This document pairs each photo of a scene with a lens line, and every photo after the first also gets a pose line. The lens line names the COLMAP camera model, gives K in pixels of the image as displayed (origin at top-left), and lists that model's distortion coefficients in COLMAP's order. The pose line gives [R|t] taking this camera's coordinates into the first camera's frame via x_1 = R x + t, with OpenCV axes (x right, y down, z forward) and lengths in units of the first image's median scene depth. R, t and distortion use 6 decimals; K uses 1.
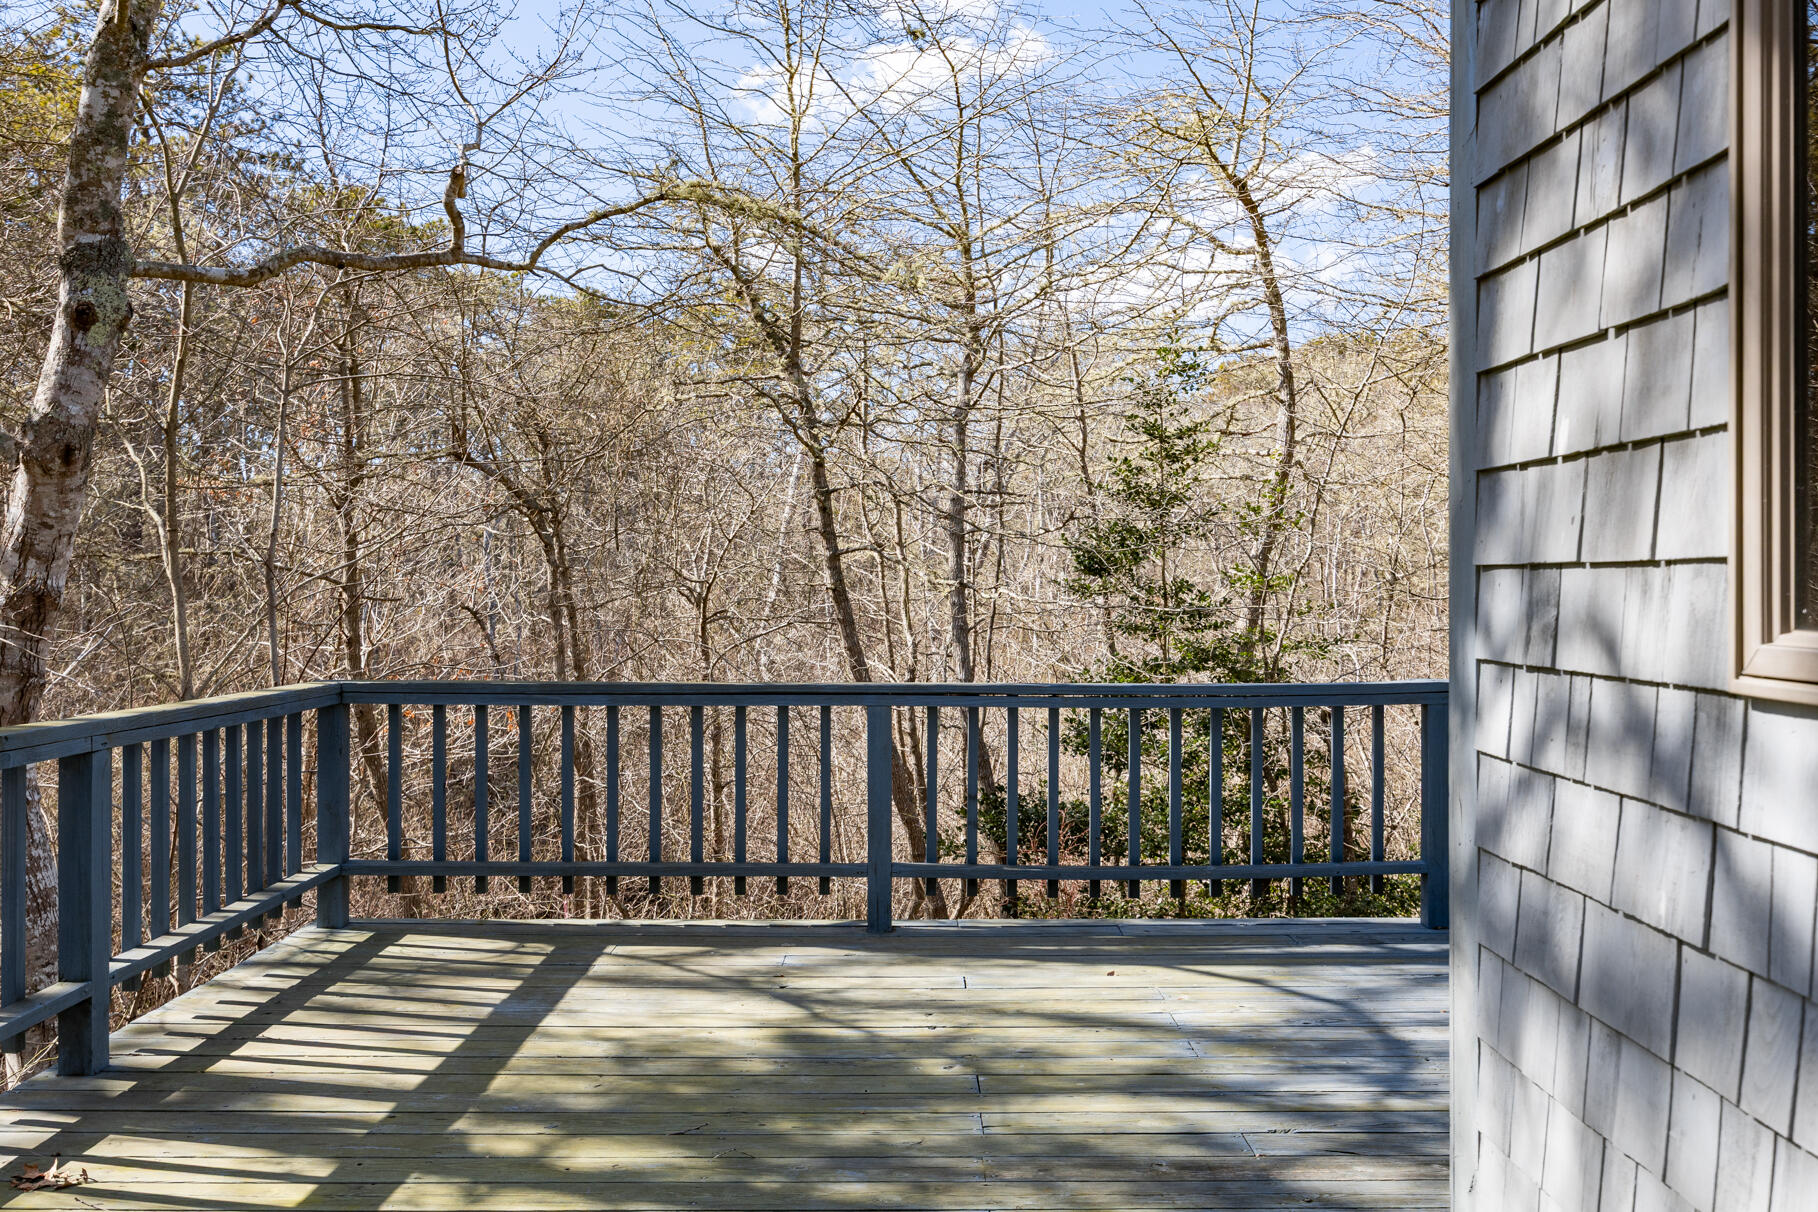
lens RADIAL K [[1577.5, 0, 908.7], [0, 1577.5, 609.0], [0, 0, 1]] dist [0.000636, 0.031898]
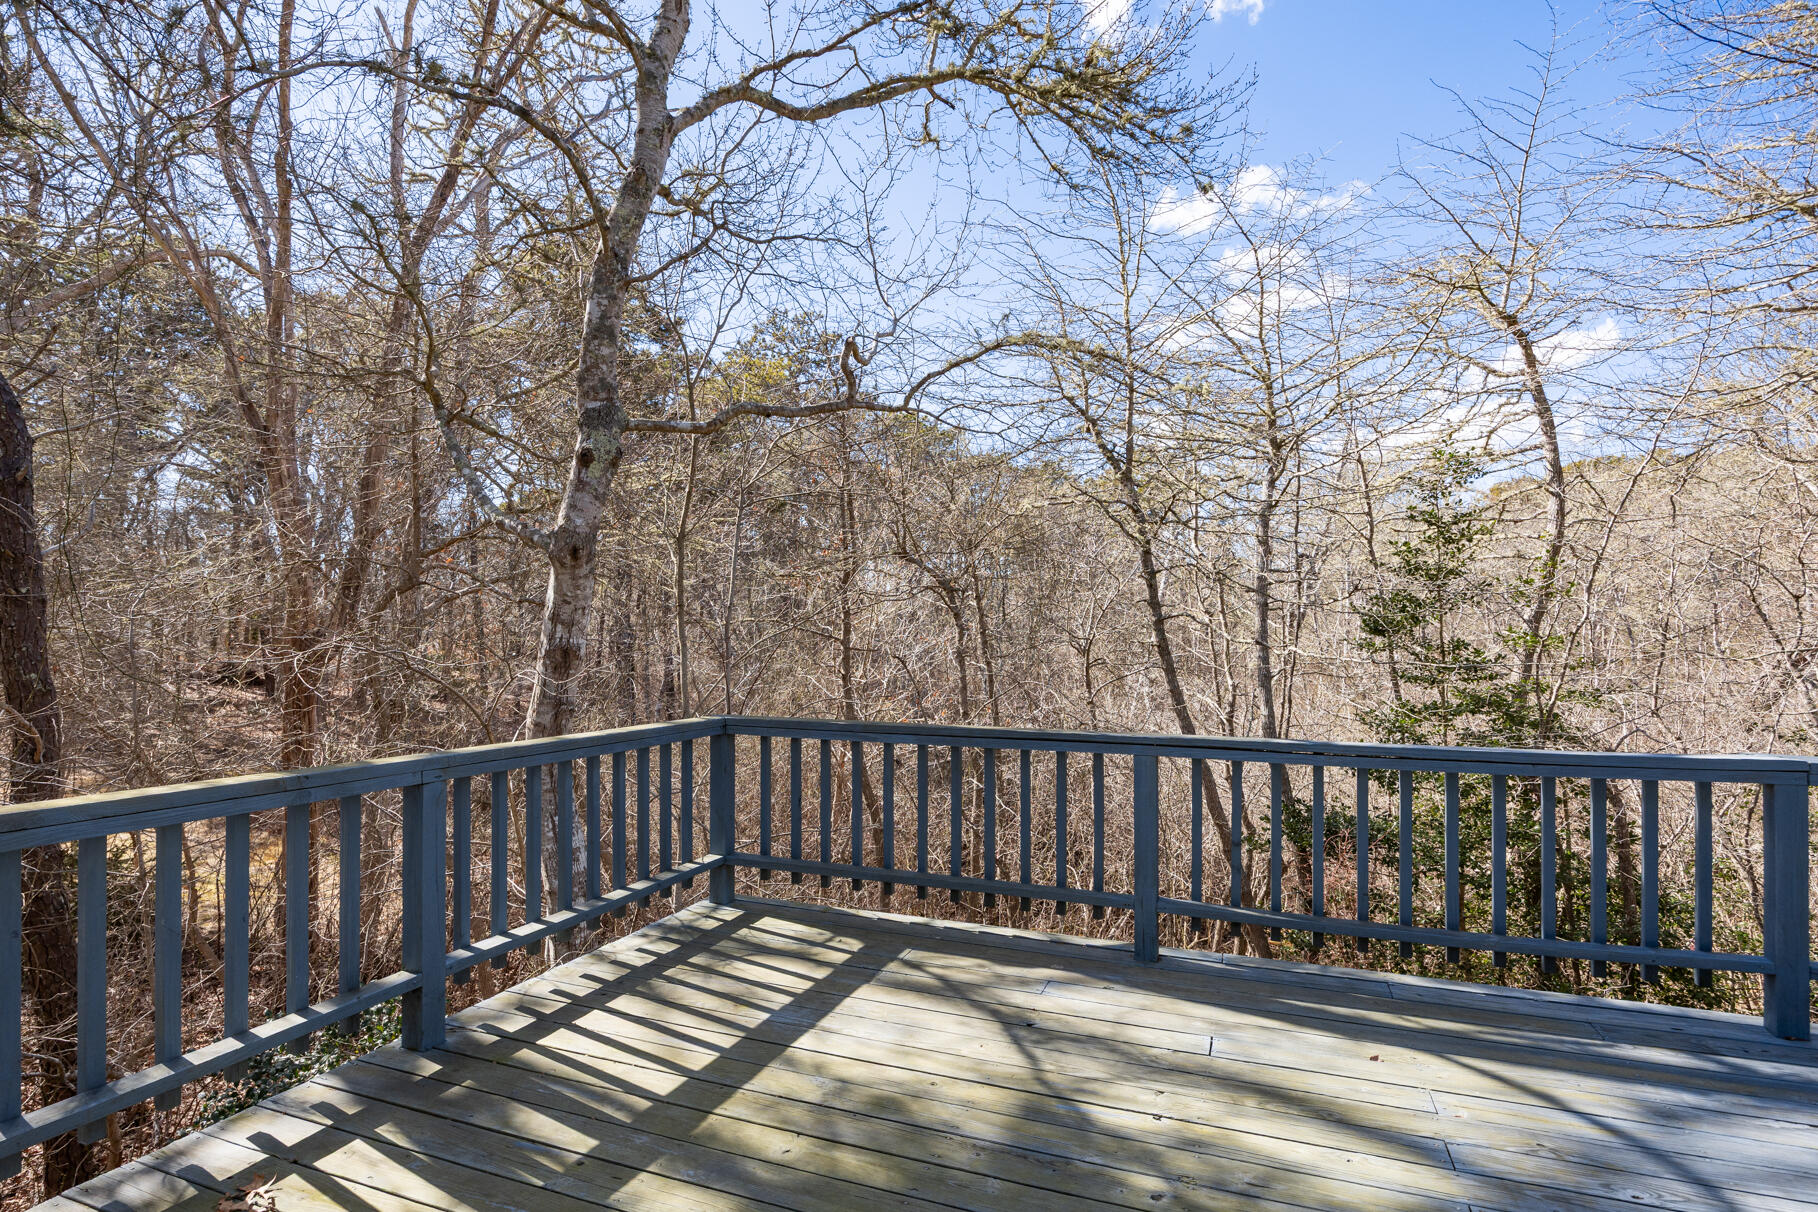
lens RADIAL K [[895.2, 0, 917.7], [0, 895.2, 629.6], [0, 0, 1]] dist [-0.009565, -0.002728]
pose [[0.930922, -0.000555, -0.365217, 0.036868], [-0.008614, 0.999687, -0.023475, -0.006467], [0.365116, 0.024999, 0.930626, 0.213198]]
